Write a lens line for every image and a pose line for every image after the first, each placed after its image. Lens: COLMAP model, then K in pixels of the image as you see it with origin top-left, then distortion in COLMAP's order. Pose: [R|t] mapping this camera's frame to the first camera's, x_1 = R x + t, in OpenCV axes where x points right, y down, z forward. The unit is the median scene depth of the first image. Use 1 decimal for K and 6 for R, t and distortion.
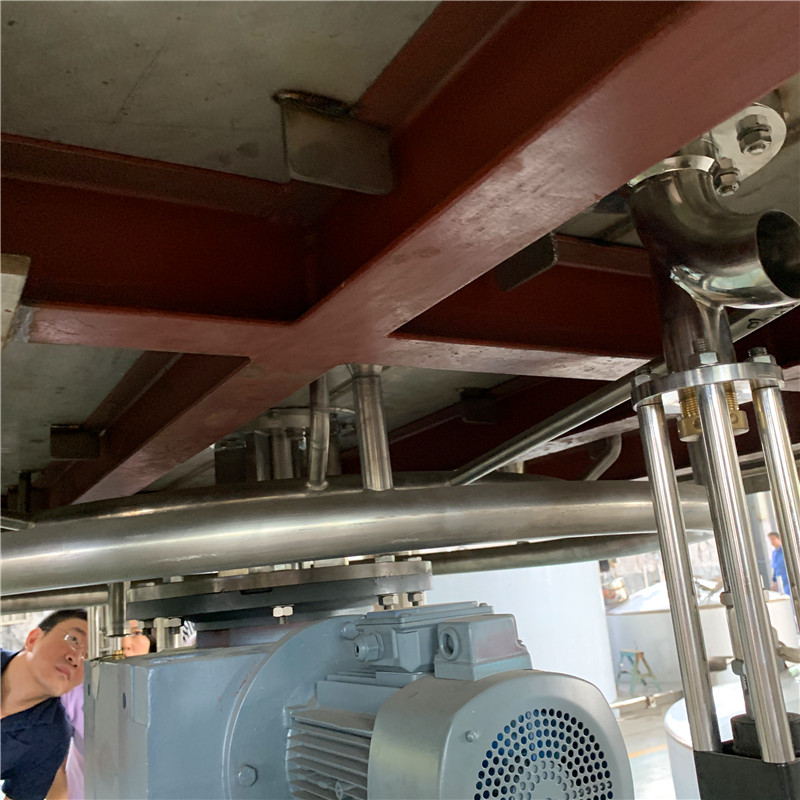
lens RADIAL K [[806.6, 0, 397.3], [0, 806.6, 400.1], [0, 0, 1]] dist [0.039386, 0.000000]
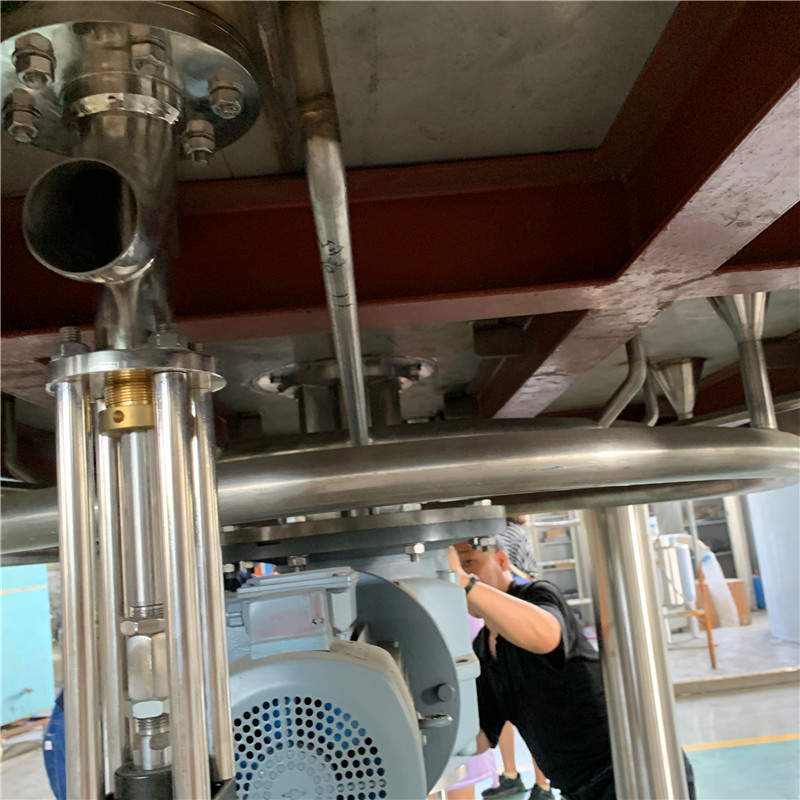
lens RADIAL K [[806.6, 0, 400.6], [0, 806.6, 400.6], [0, 0, 1]] dist [0.039386, 0.000000]
pose [[0.874037, -0.069101, -0.480920, 0.751413], [0.123228, 0.988997, 0.081855, -0.016705], [0.469972, -0.130807, 0.872935, 0.287200]]
